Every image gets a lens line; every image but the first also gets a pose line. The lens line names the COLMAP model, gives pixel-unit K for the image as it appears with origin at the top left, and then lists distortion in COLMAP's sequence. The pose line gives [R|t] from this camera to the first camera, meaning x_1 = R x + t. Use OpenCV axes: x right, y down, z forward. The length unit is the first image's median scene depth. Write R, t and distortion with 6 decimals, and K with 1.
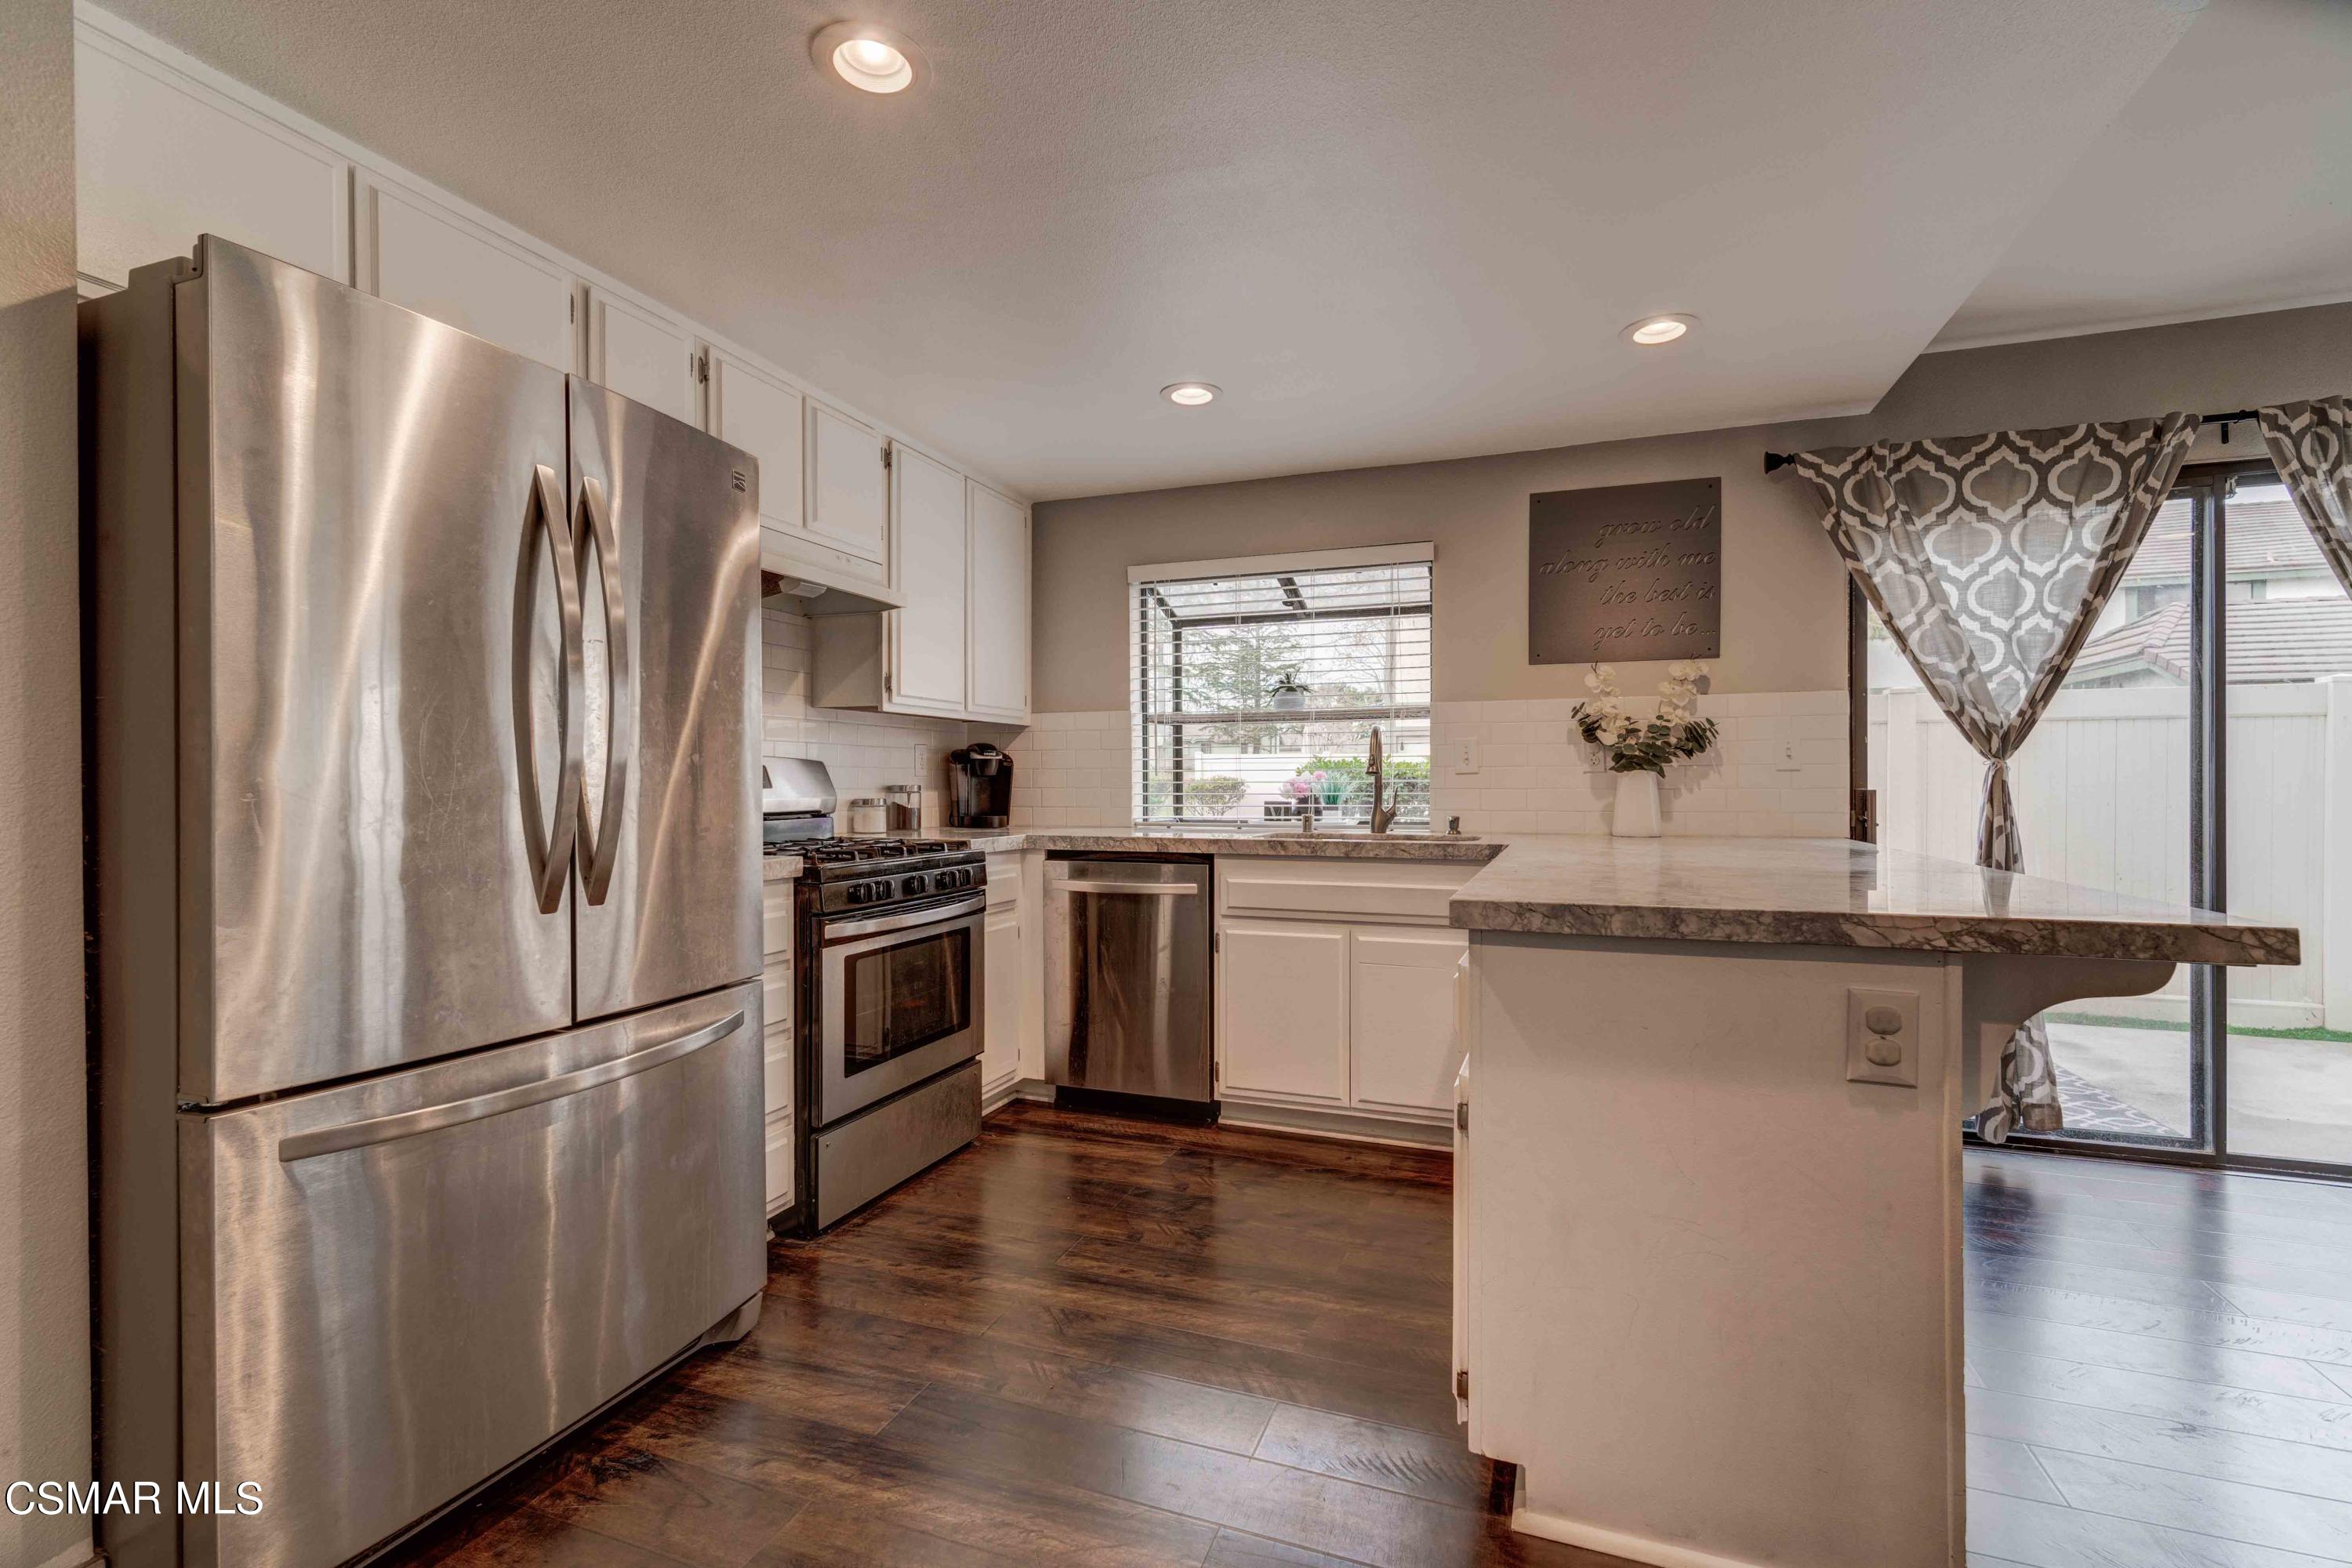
lens RADIAL K [[1035.4, 0, 1164.2], [0, 1035.4, 782.9], [0, 0, 1]] dist [0.003664, 0.000101]
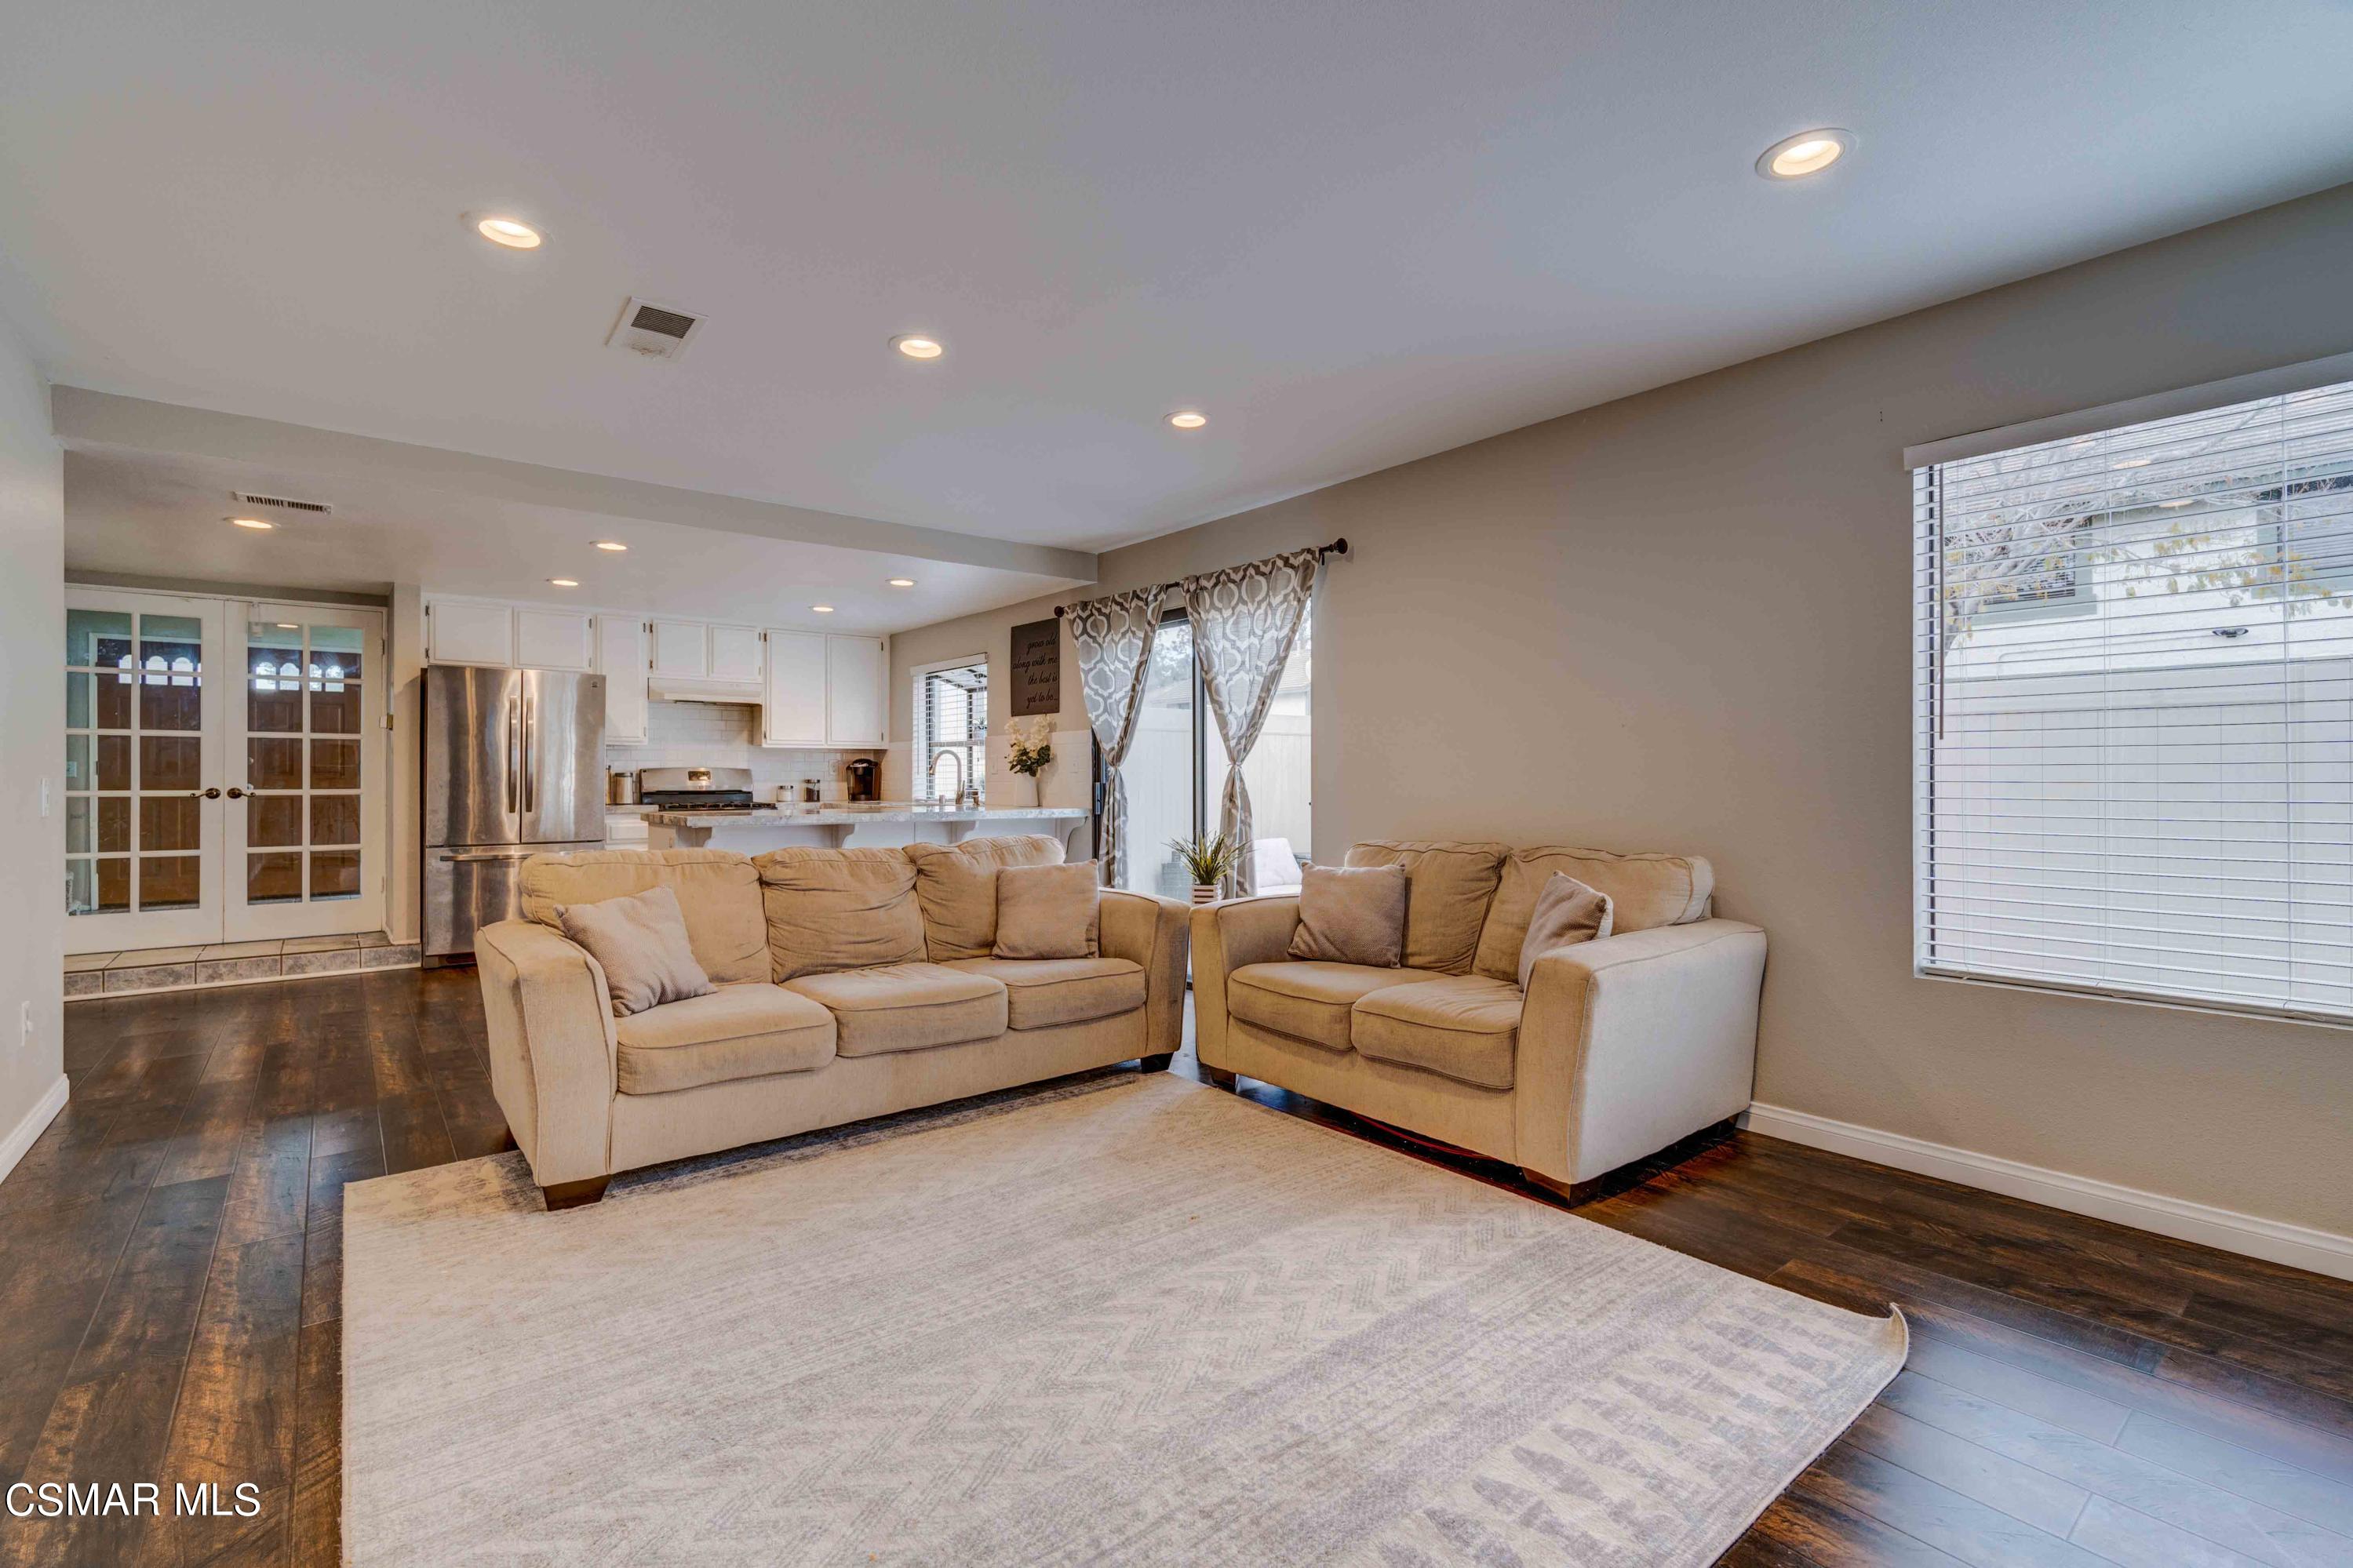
lens RADIAL K [[1044.9, 0, 1177.6], [0, 1044.9, 760.8], [0, 0, 1]] dist [0.000633, 0.000182]
pose [[0.861259, -0.006583, -0.508123, 1.742687], [-0.000617, 0.999902, -0.014000, -0.007147], [0.508165, 0.012371, 0.861171, -0.542375]]
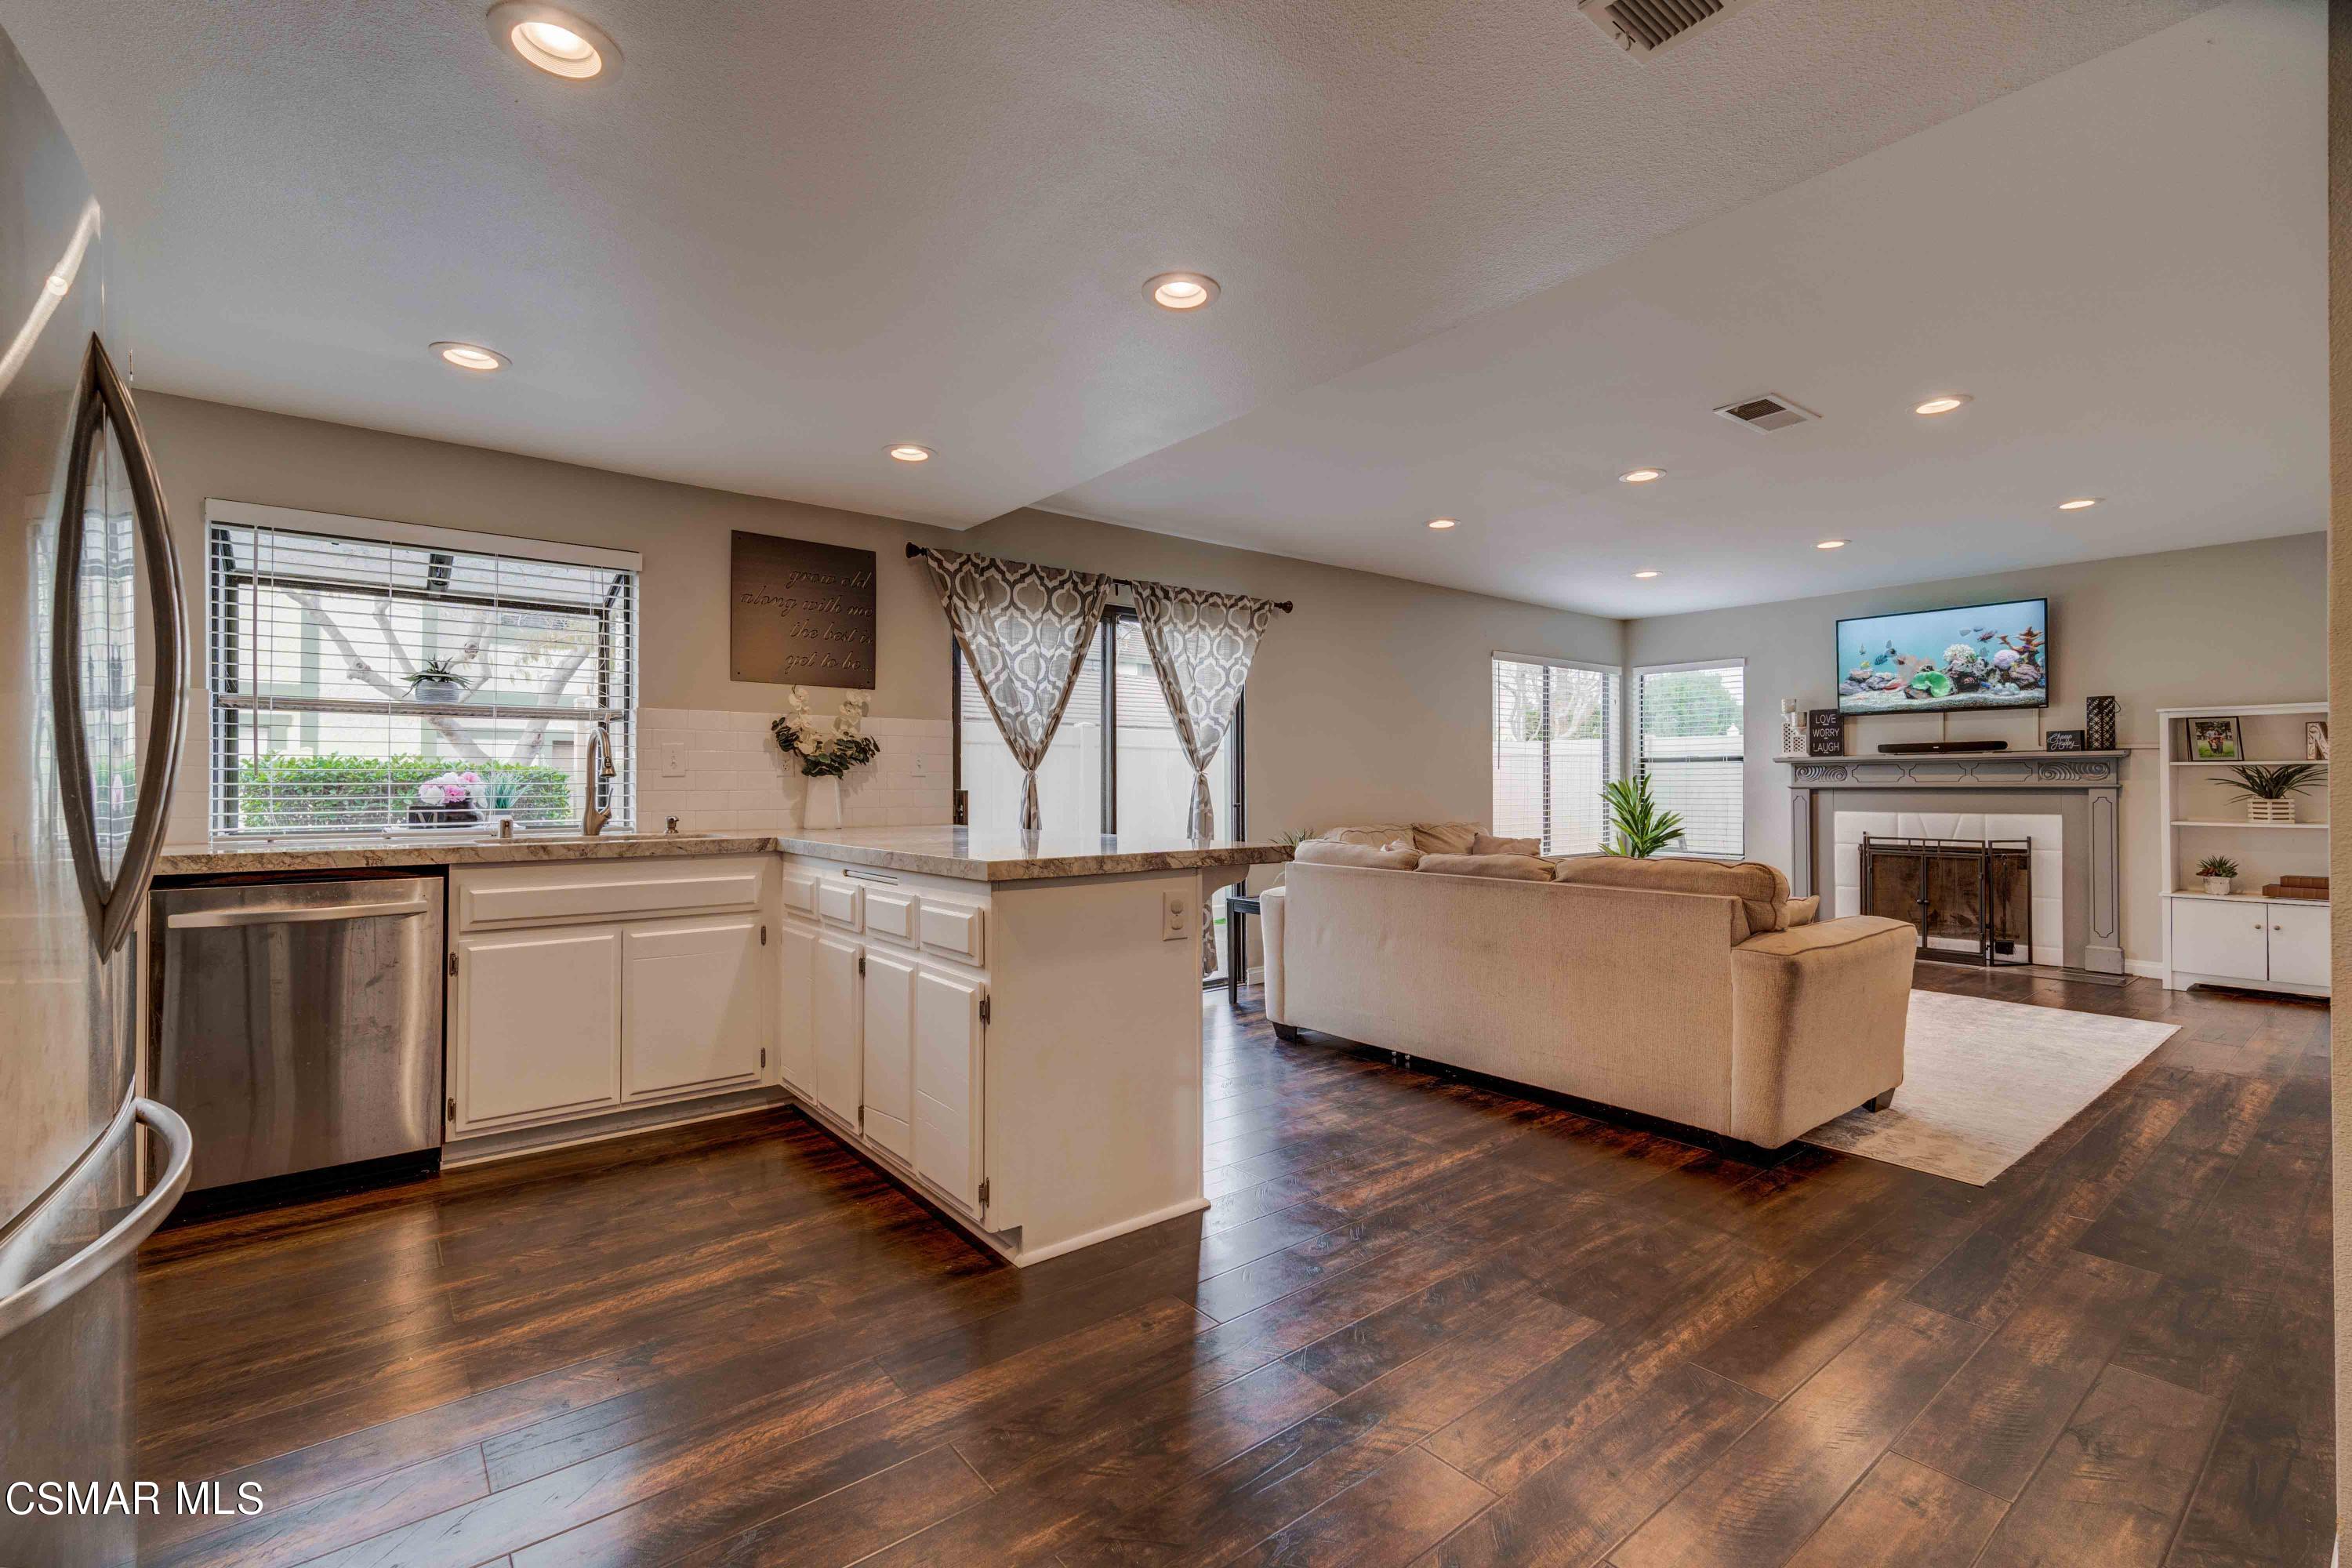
lens RADIAL K [[1033.1, 0, 1190.3], [0, 1033.1, 767.3], [0, 0, 1]] dist [0.000747, 0.000100]
pose [[0.502309, 0.016013, 0.864540, -0.406040], [0.000698, 0.999821, -0.018925, 0.002436], [-0.864688, 0.010109, 0.502208, 0.001504]]
